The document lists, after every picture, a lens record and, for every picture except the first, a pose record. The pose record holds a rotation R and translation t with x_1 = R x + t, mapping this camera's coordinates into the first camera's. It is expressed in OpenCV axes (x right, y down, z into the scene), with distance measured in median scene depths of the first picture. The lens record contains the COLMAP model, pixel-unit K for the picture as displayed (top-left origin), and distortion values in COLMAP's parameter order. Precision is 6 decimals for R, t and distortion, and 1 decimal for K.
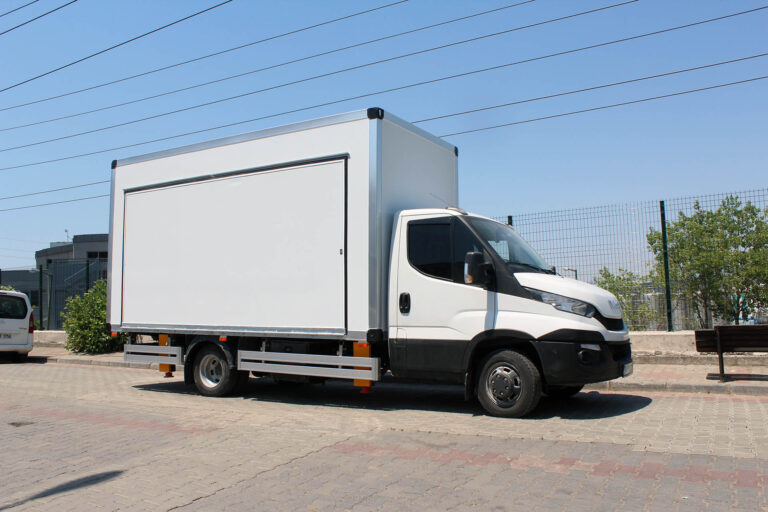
lens RADIAL K [[631.2, 0, 384.0], [0, 631.2, 256.0], [0, 0, 1]] dist [-0.121504, 0.011540]
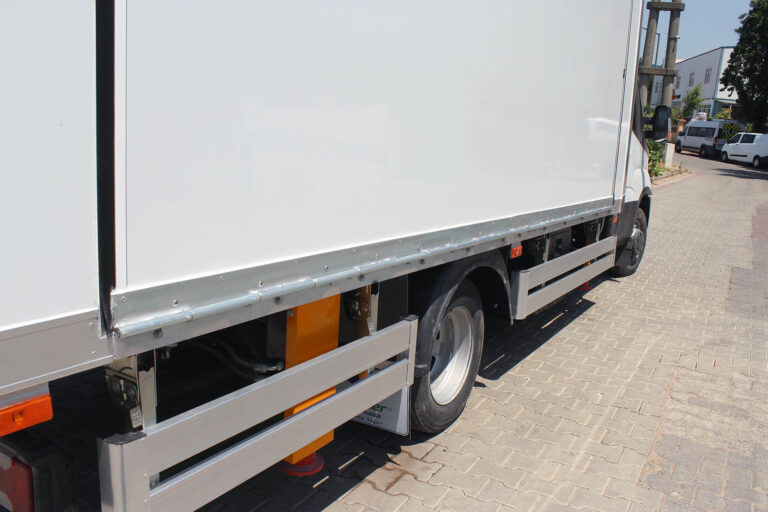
lens RADIAL K [[631.2, 0, 384.0], [0, 631.2, 256.0], [0, 0, 1]] dist [-0.121504, 0.011540]
pose [[0.035417, -0.167618, 0.985216, -0.631315], [-0.123627, 0.977527, 0.170754, 0.083486], [-0.991696, -0.127847, 0.013899, 1.089269]]
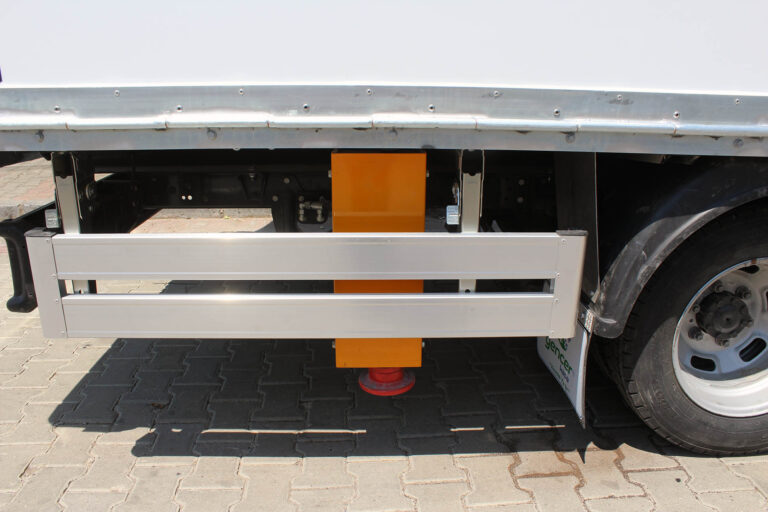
lens RADIAL K [[631.2, 0, 384.0], [0, 631.2, 256.0], [0, 0, 1]] dist [-0.121504, 0.011540]
pose [[0.855486, -0.138463, 0.498971, -0.488650], [-0.055829, 0.933309, 0.354709, 0.104582], [-0.514808, -0.331305, 0.790702, 0.963389]]
